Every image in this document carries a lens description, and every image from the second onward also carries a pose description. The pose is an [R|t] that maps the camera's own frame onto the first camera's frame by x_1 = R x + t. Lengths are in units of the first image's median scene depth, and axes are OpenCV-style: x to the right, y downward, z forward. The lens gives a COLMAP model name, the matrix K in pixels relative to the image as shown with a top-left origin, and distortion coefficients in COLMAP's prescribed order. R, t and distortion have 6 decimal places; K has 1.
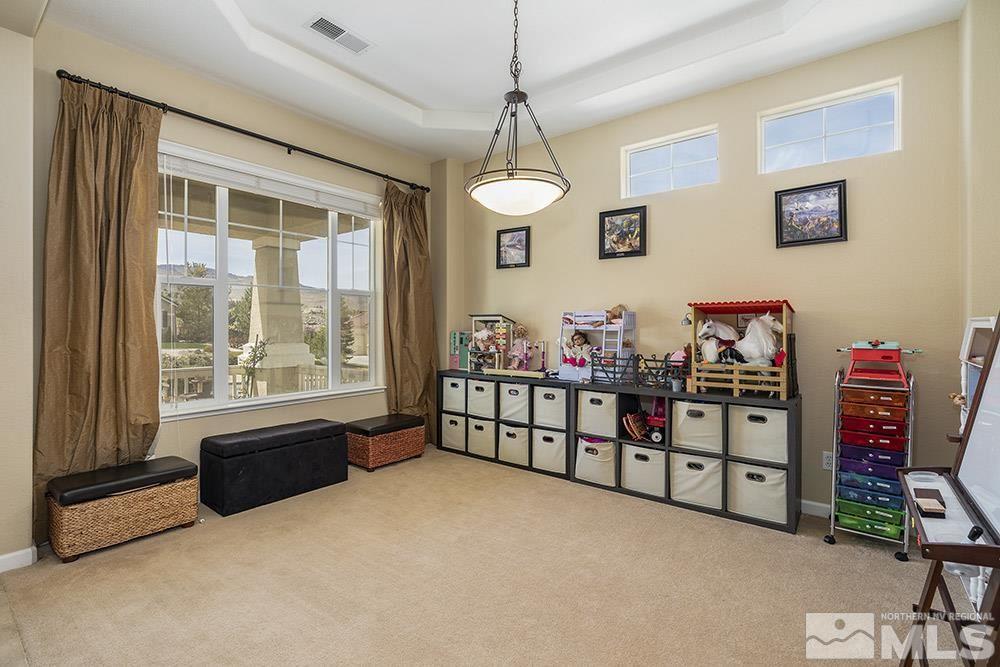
lens RADIAL K [[452.5, 0, 497.8], [0, 452.5, 326.1], [0, 0, 1]] dist [-0.004586, -0.000067]
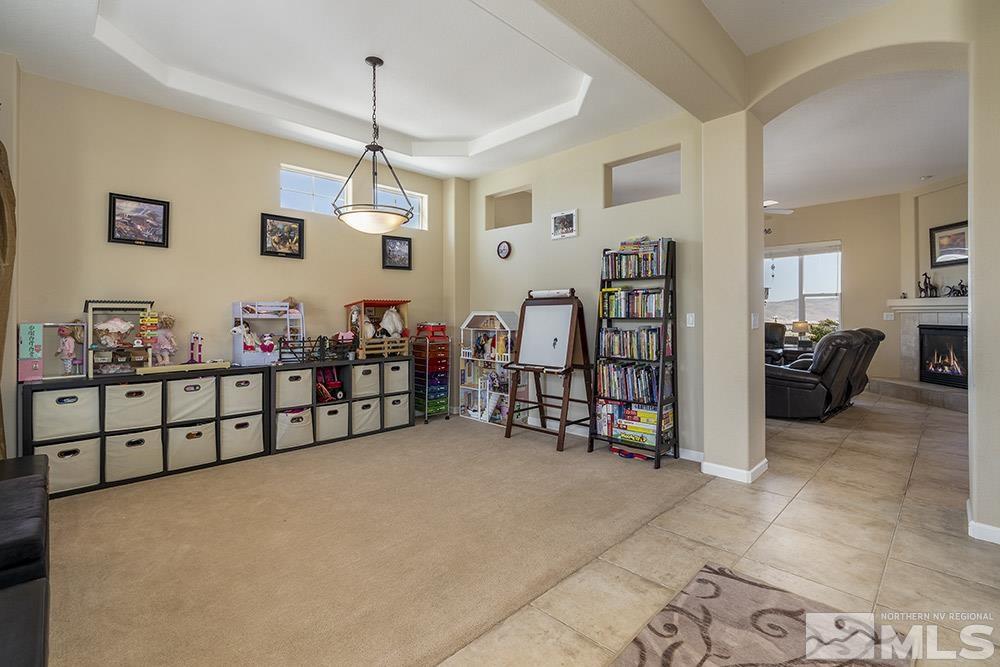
lens RADIAL K [[452.5, 0, 497.8], [0, 452.5, 326.1], [0, 0, 1]] dist [-0.004586, -0.000067]
pose [[0.136847, -0.018190, 0.990425, -0.858603], [0.010499, 0.999802, 0.016912, 0.014612], [-0.990537, 0.008084, 0.137010, 0.298919]]
